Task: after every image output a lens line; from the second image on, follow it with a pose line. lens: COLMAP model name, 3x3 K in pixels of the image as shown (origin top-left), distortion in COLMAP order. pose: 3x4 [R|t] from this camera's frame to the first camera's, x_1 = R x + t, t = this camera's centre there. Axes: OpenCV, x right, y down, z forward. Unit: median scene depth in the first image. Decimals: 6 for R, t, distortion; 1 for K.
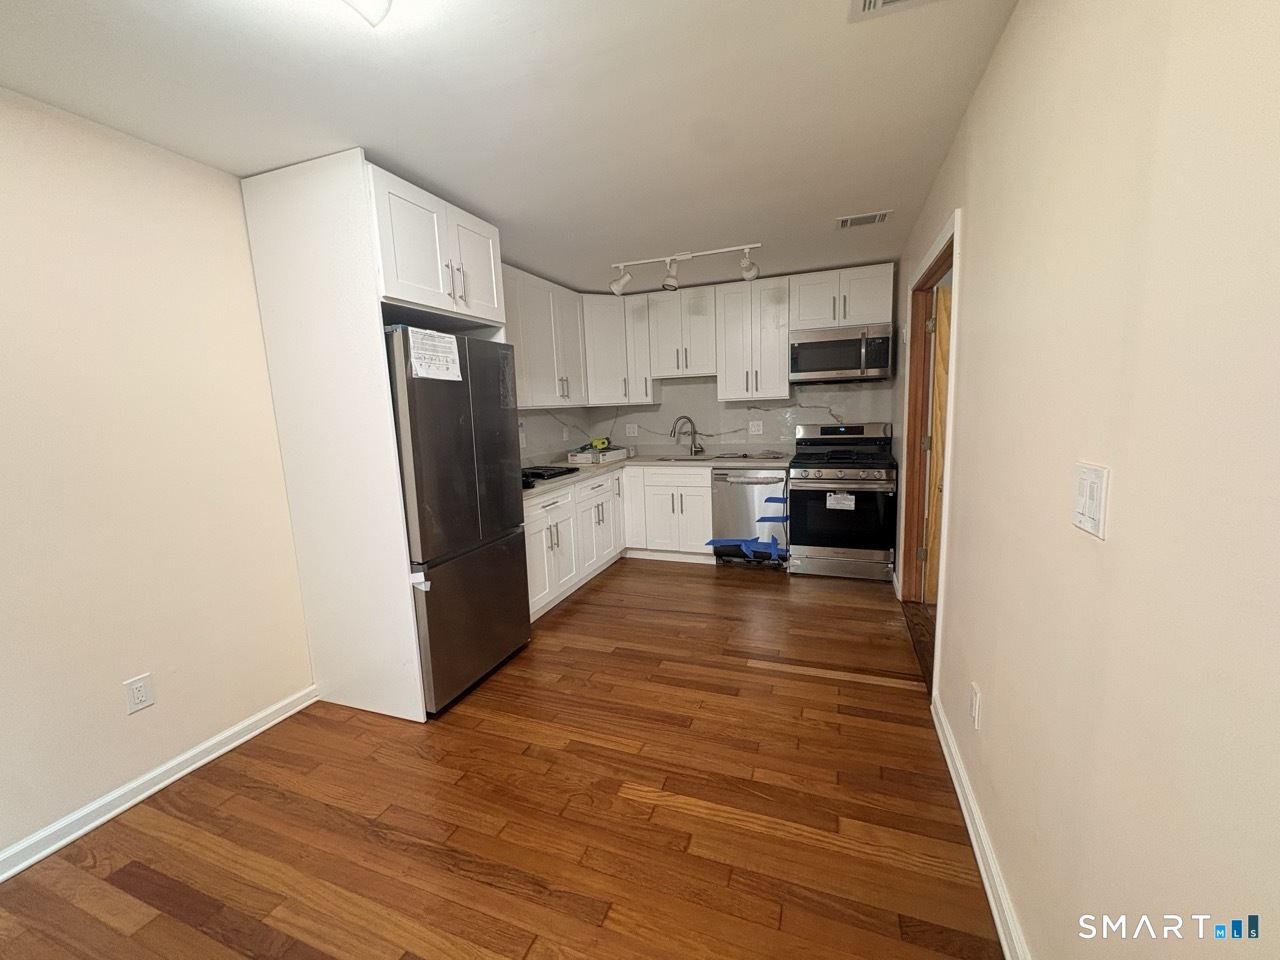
lens RADIAL K [[509.2, 0, 638.8], [0, 509.2, 477.6], [0, 0, 1]] dist [-0.001558, 0.000383]
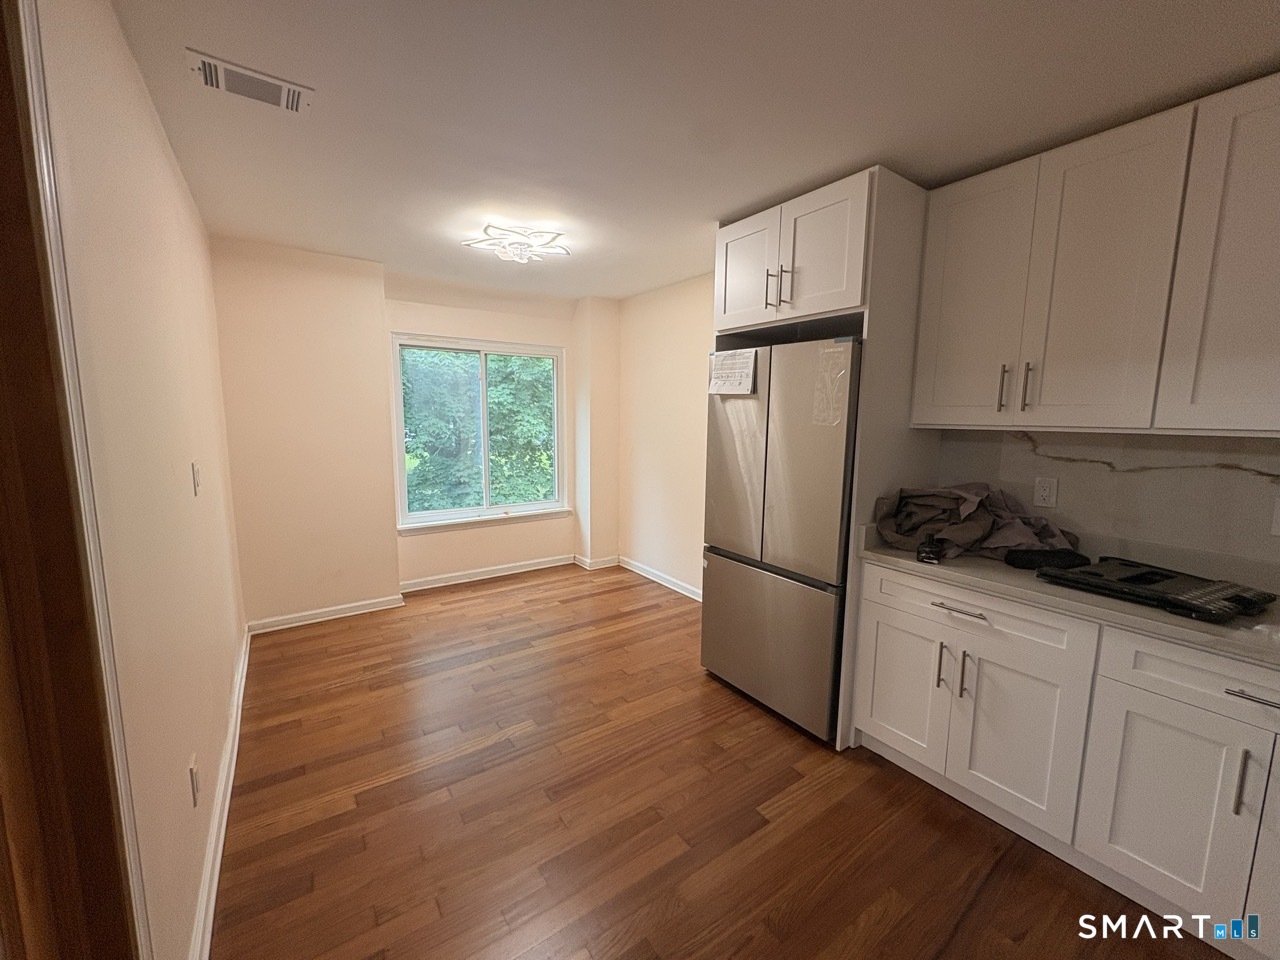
lens RADIAL K [[509.2, 0, 637.9], [0, 509.2, 476.7], [0, 0, 1]] dist [-0.001558, 0.000383]
pose [[-0.564777, 0.135082, -0.814113, 0.383510], [-0.104838, 0.966775, 0.233142, -0.152910], [0.818557, 0.217024, -0.531851, 0.871899]]
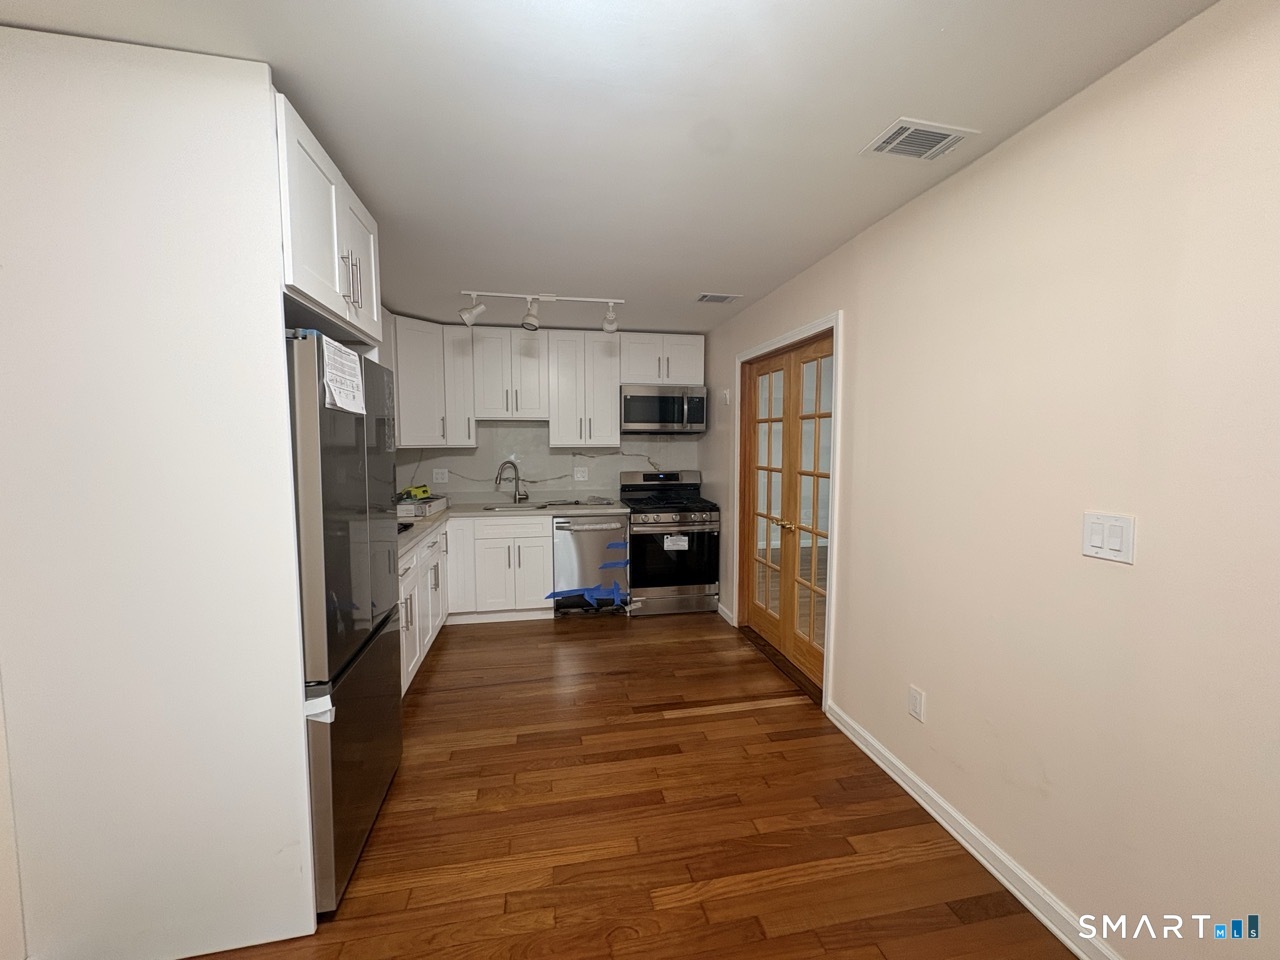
lens RADIAL K [[509.2, 0, 639.4], [0, 509.2, 477.2], [0, 0, 1]] dist [-0.001558, 0.000383]
pose [[0.847438, 0.000430, 0.530894, -0.253171], [0.043254, 0.996619, -0.069852, -0.020299], [-0.529129, 0.082159, 0.844554, 0.114278]]
